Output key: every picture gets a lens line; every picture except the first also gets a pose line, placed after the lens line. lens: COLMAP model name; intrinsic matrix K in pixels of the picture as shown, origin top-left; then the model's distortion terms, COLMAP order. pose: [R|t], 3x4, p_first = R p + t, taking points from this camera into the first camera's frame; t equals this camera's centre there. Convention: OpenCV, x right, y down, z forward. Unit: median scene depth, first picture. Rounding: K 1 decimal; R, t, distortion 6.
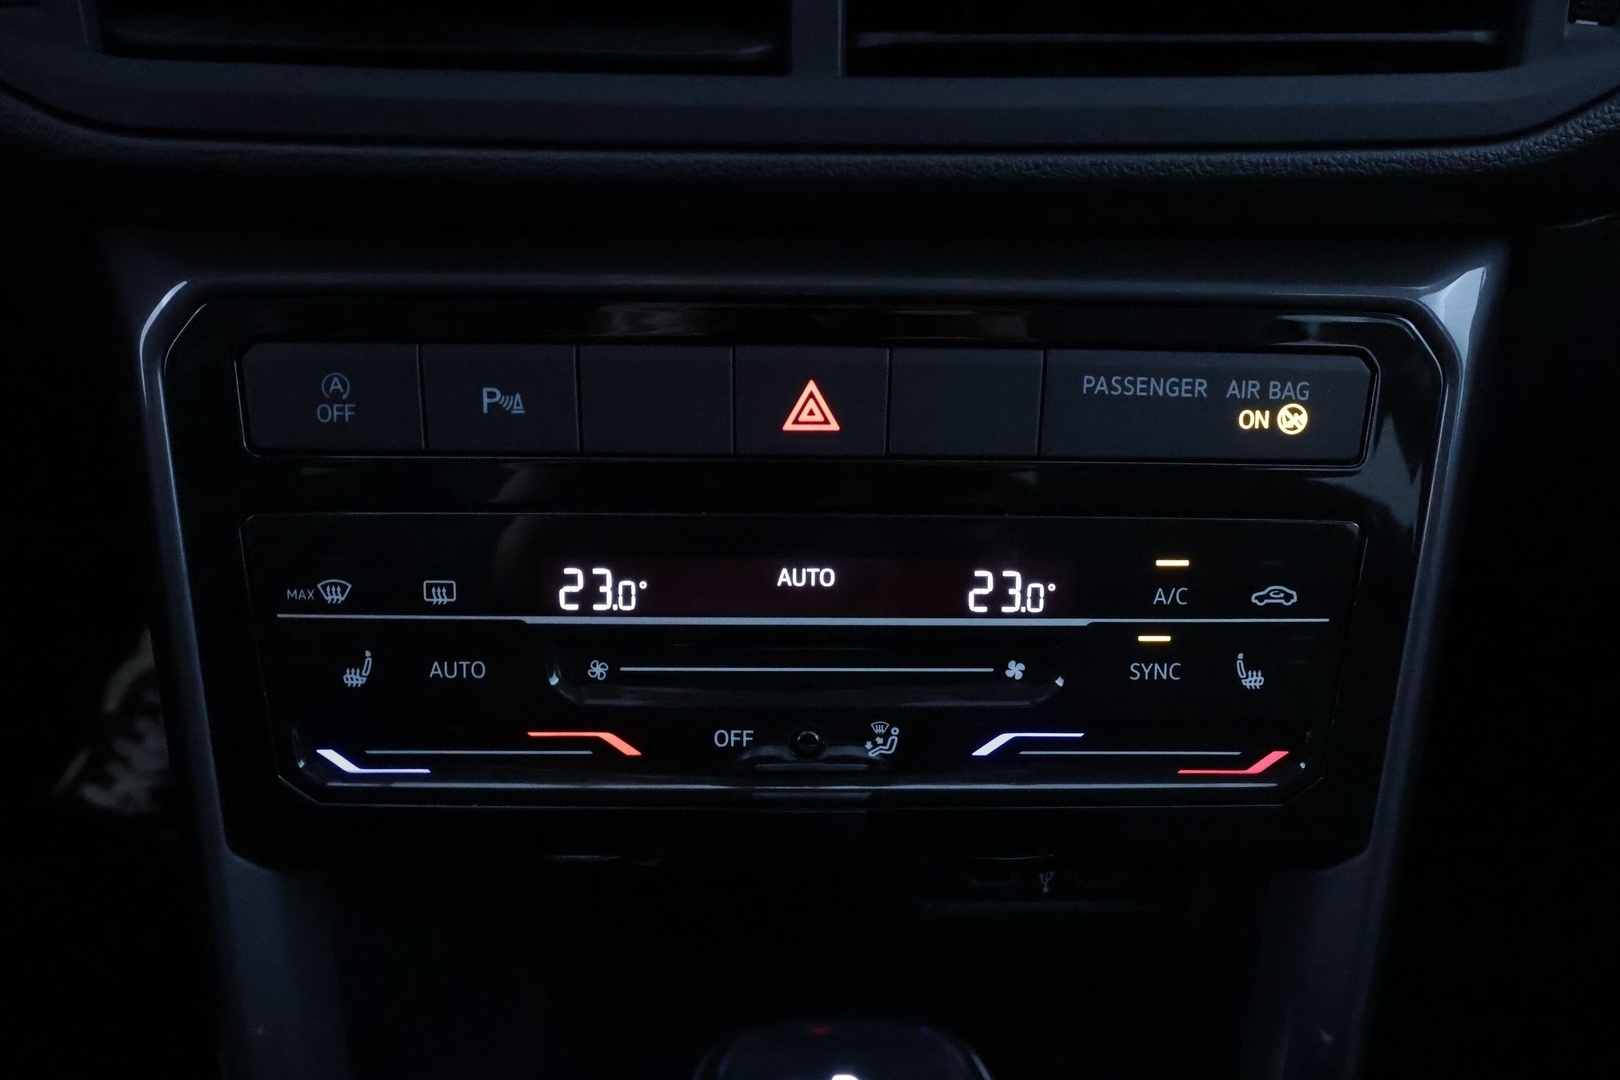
lens RADIAL K [[1299.0, 0, 810.0], [0, 1299.0, 540.0], [0, 0, 1]] dist [0.016420, -0.002979]
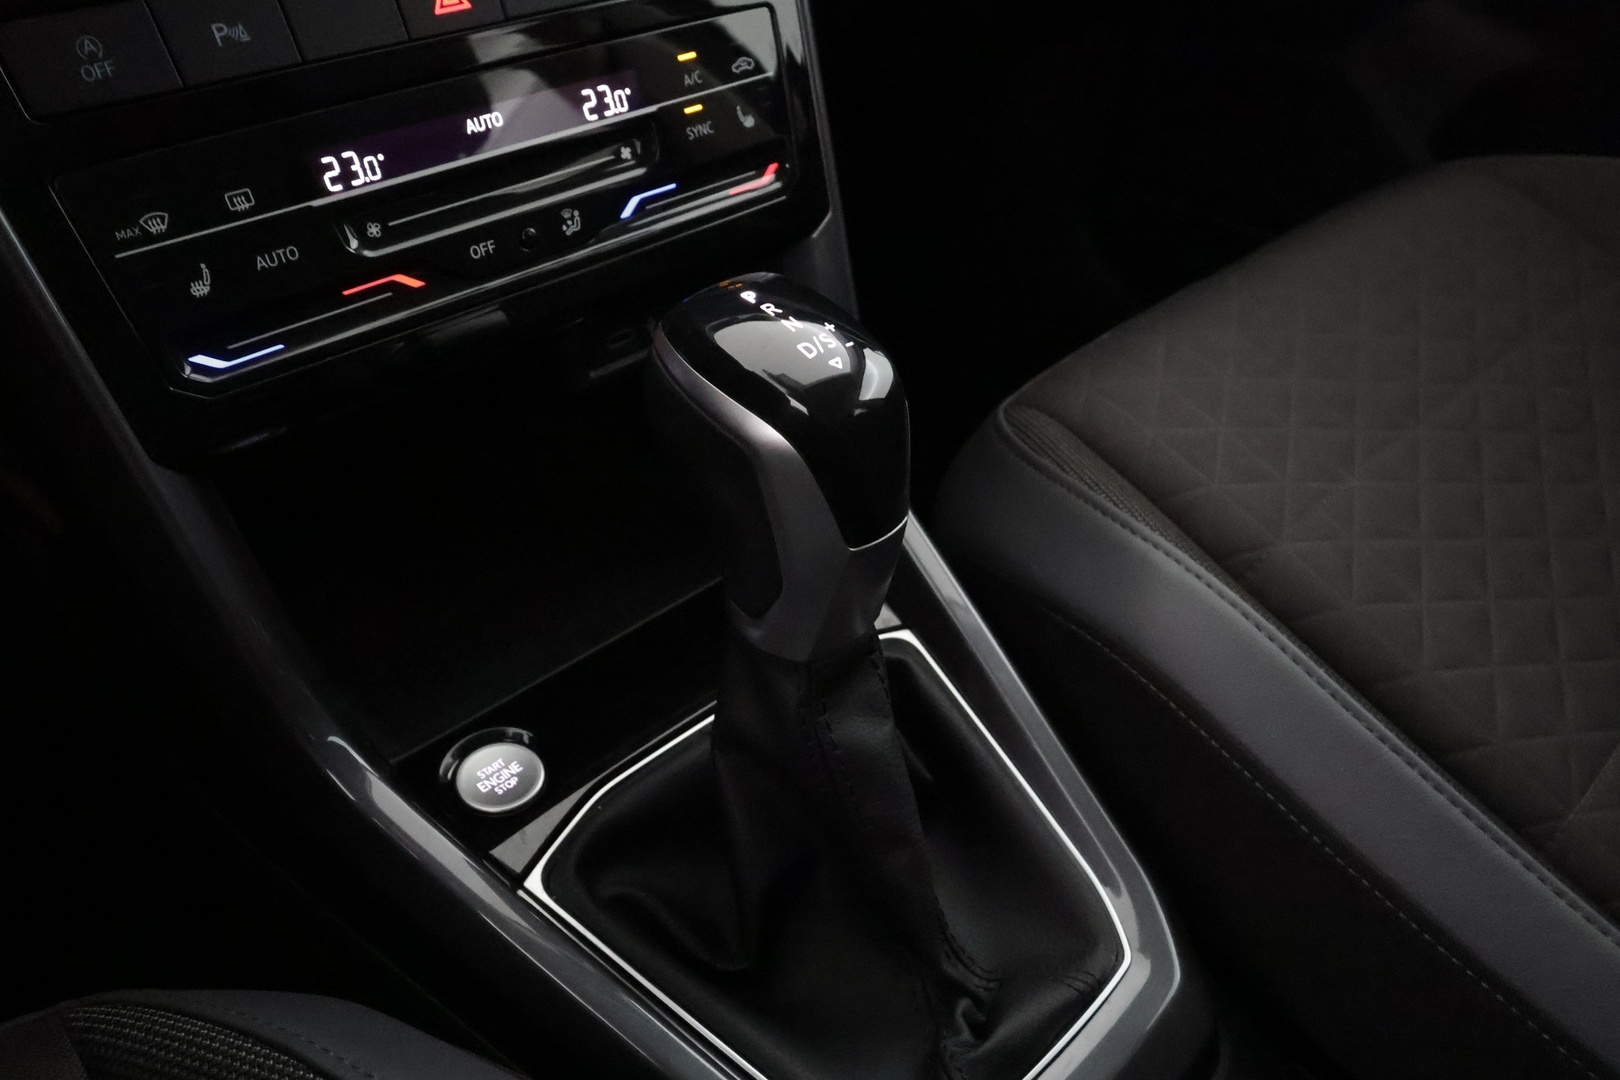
lens RADIAL K [[1299.0, 0, 810.0], [0, 1299.0, 540.0], [0, 0, 1]] dist [0.016420, -0.002979]
pose [[0.738276, -0.411773, 0.534220, -0.686090], [0.317094, 0.910931, 0.263924, 0.181132], [-0.595314, -0.025451, 0.803090, -0.354846]]
